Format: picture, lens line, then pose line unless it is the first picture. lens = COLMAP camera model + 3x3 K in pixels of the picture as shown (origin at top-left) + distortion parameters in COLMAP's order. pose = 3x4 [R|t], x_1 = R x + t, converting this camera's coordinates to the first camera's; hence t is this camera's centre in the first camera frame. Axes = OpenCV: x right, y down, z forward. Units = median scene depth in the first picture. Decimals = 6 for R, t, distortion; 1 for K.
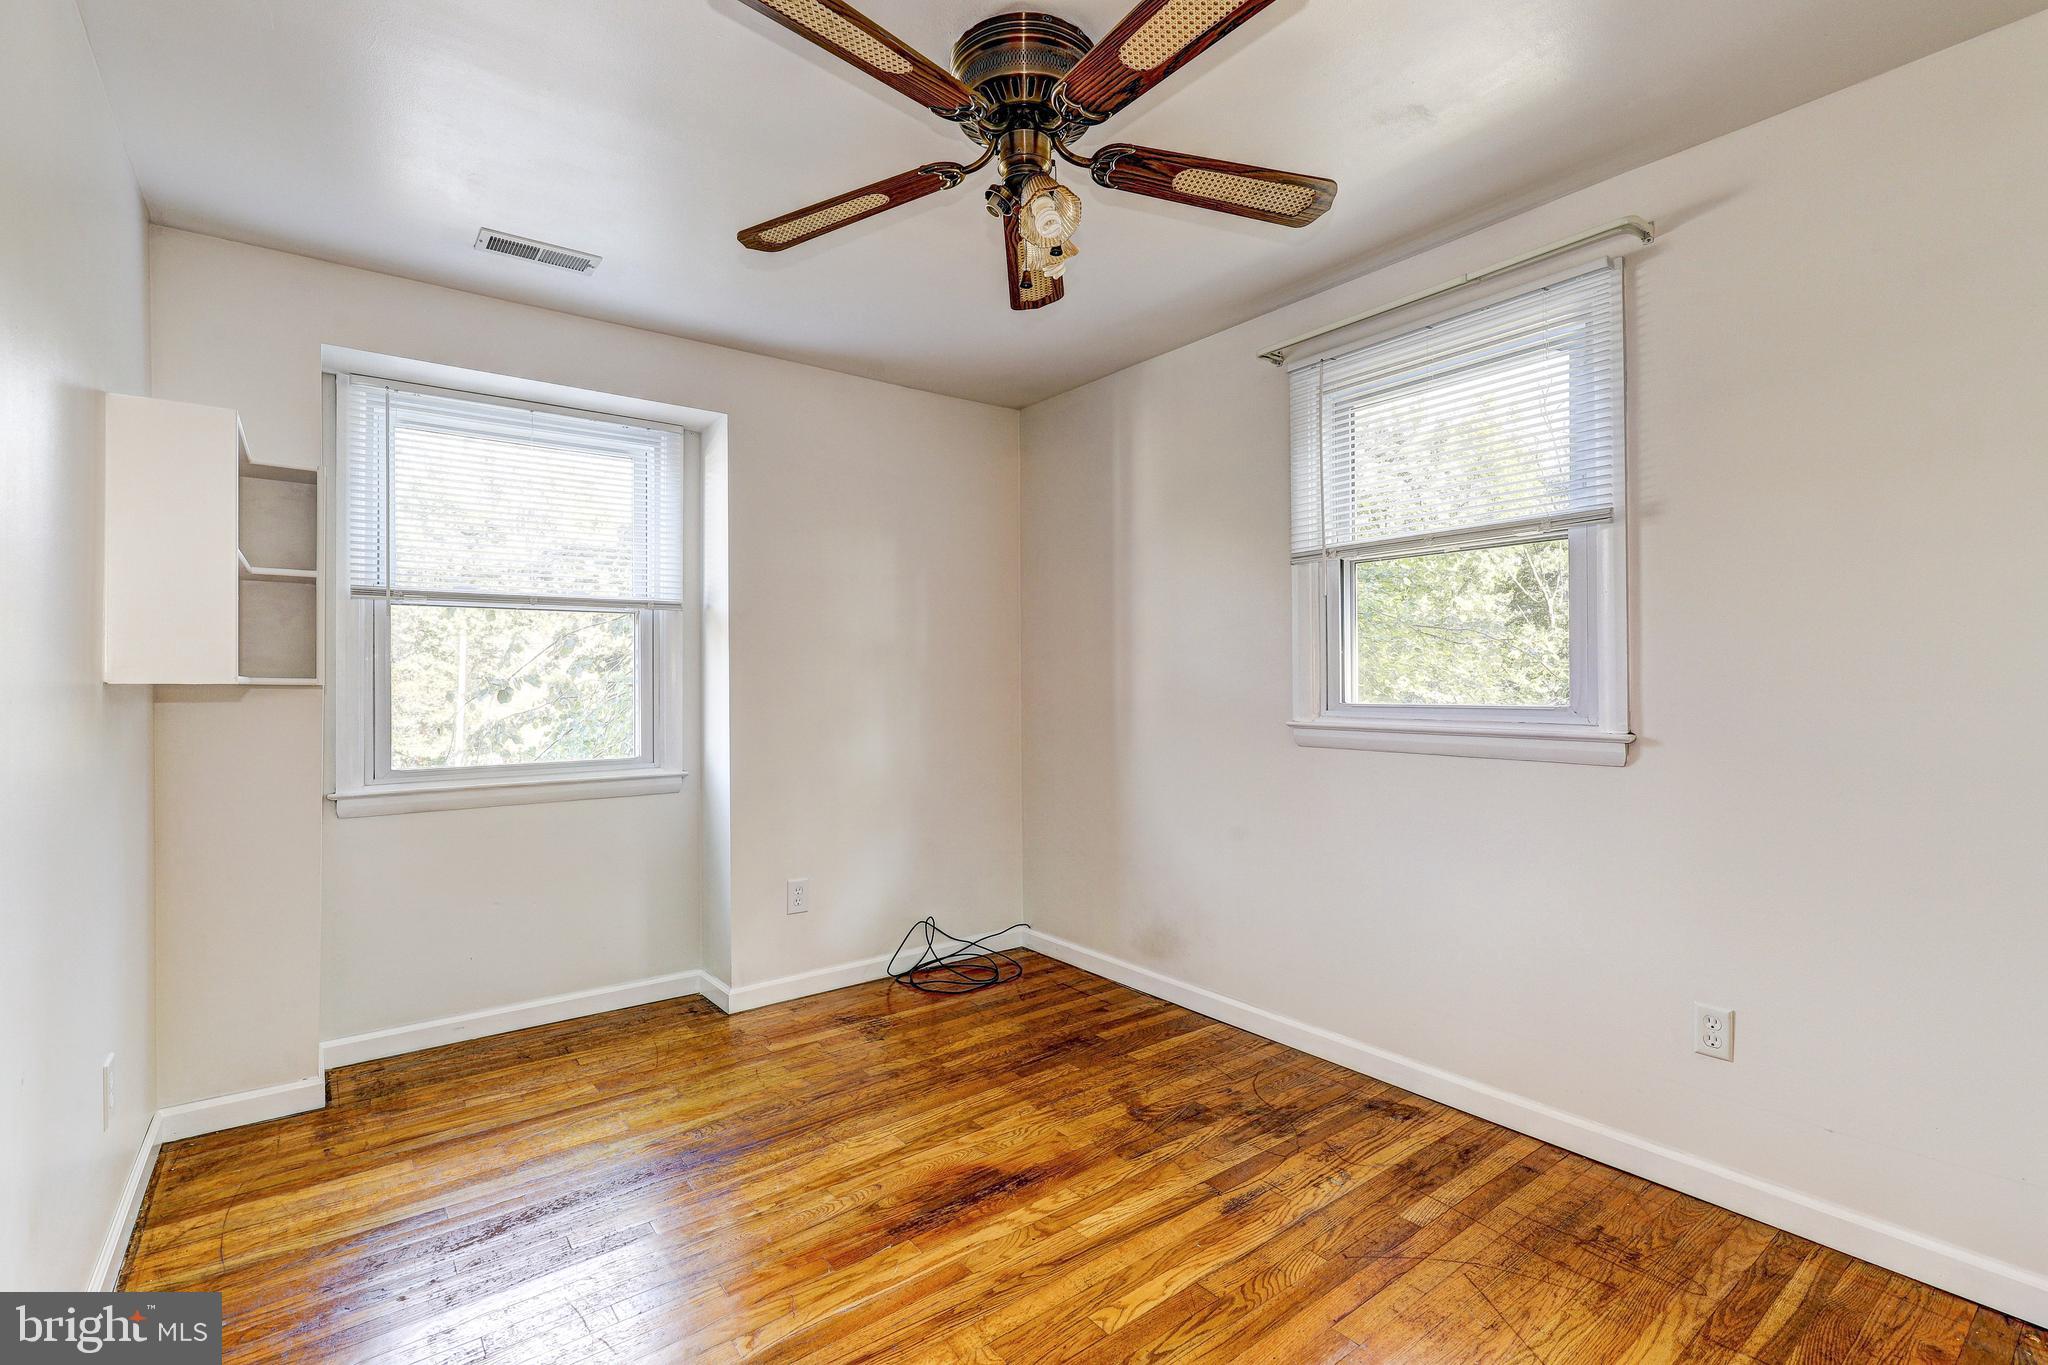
lens RADIAL K [[923.2, 0, 1029.4], [0, 923.2, 680.5], [0, 0, 1]] dist [0.001043, -0.000024]
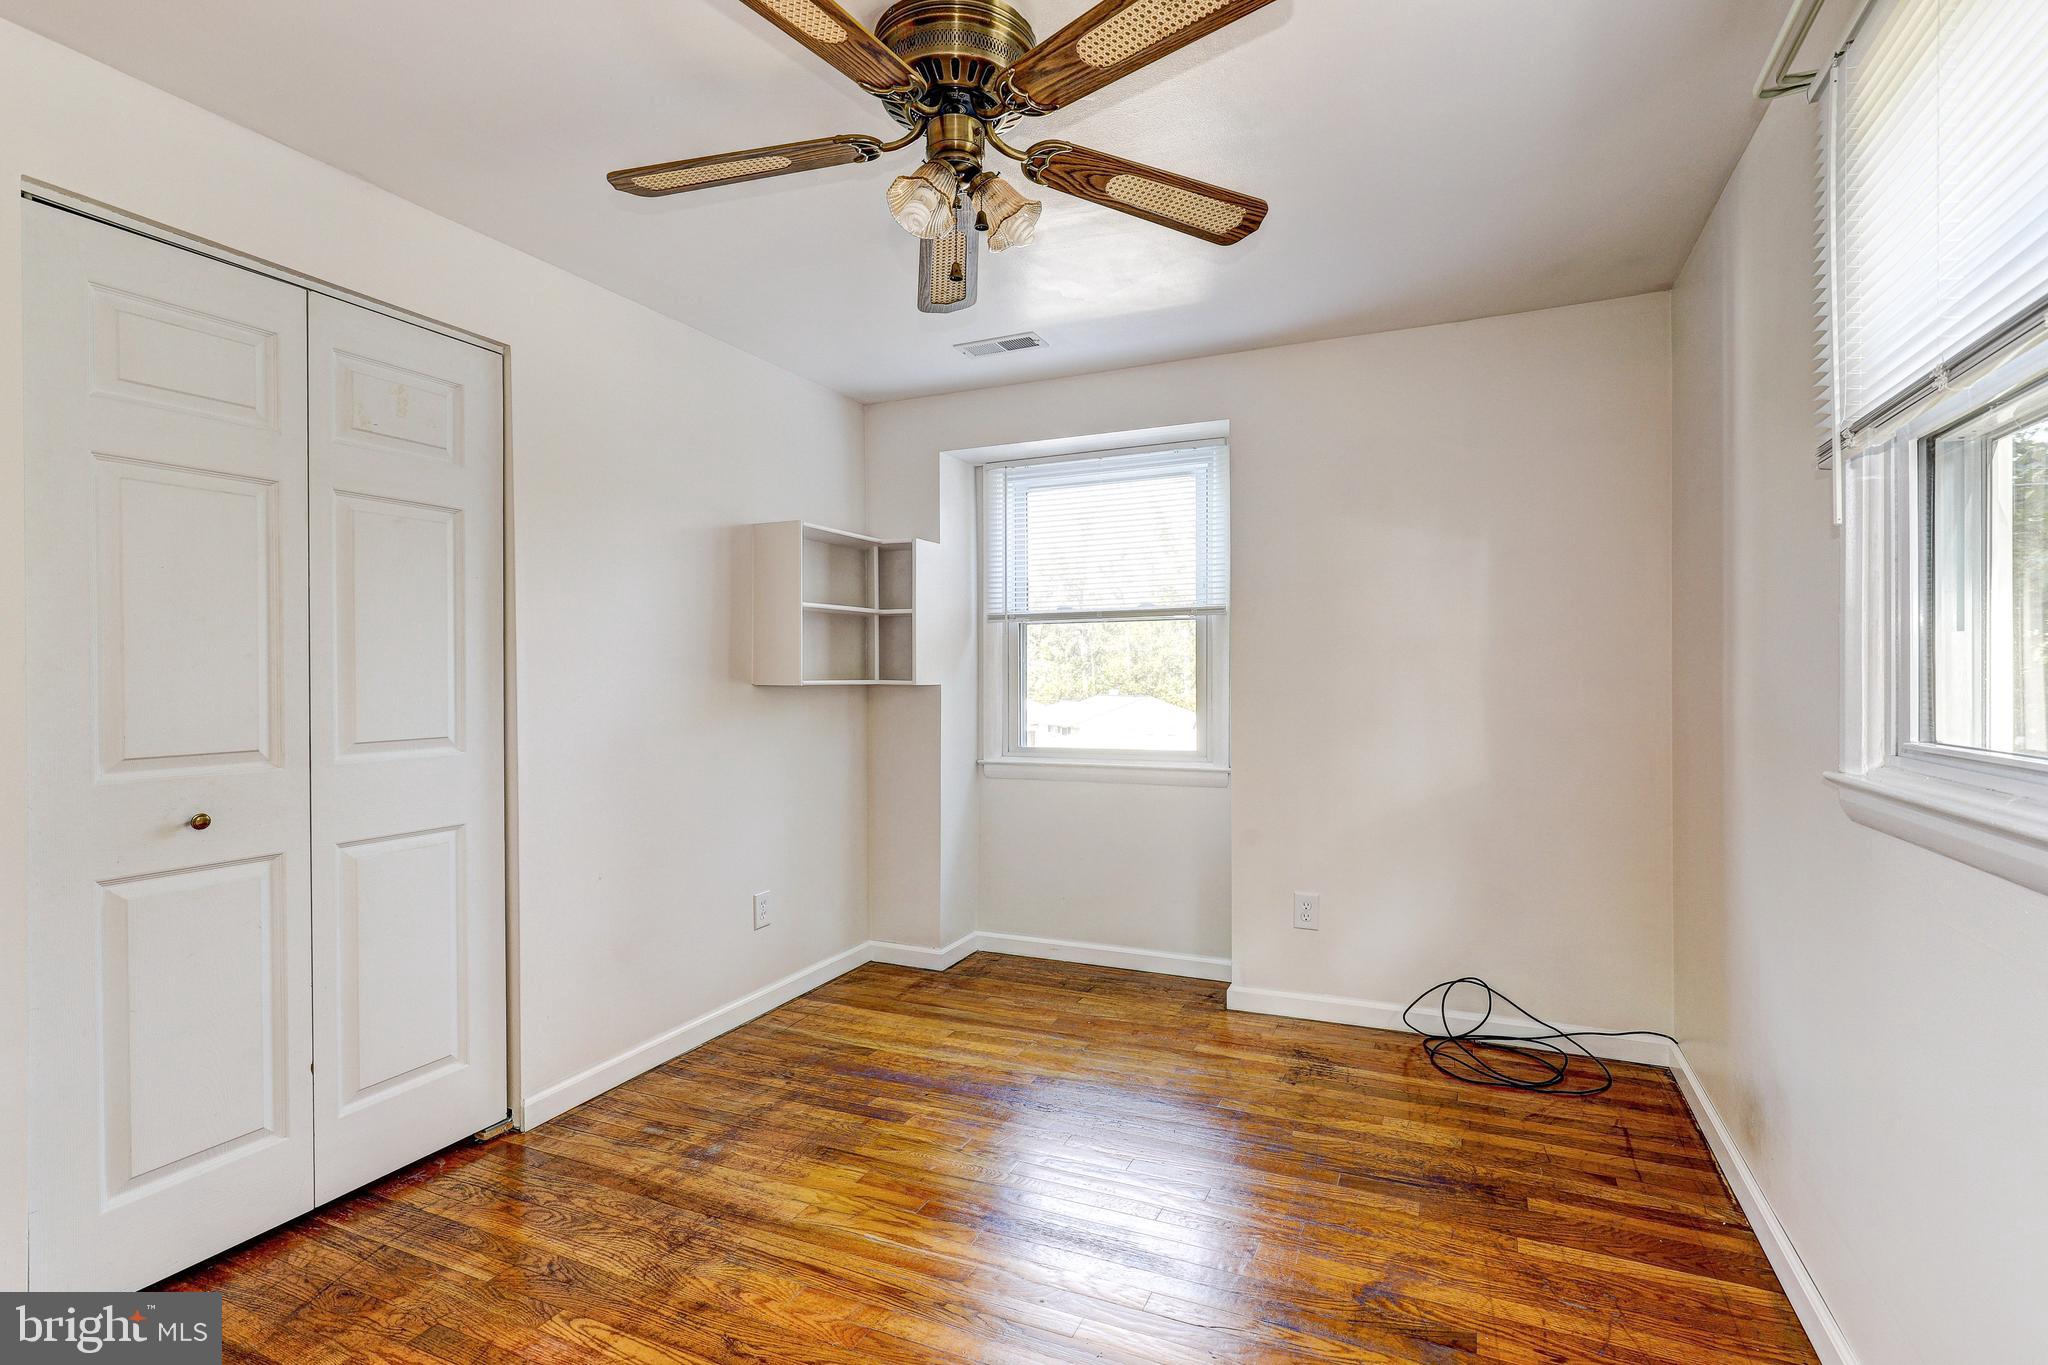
lens RADIAL K [[909.1, 0, 987.3], [0, 909.1, 682.0], [0, 0, 1]] dist [0.000487, 0.000358]
pose [[0.489414, 0.009705, -0.871998, 0.450253], [0.003622, 0.999907, 0.013162, -0.015182], [0.872044, -0.009601, 0.489333, 0.301472]]
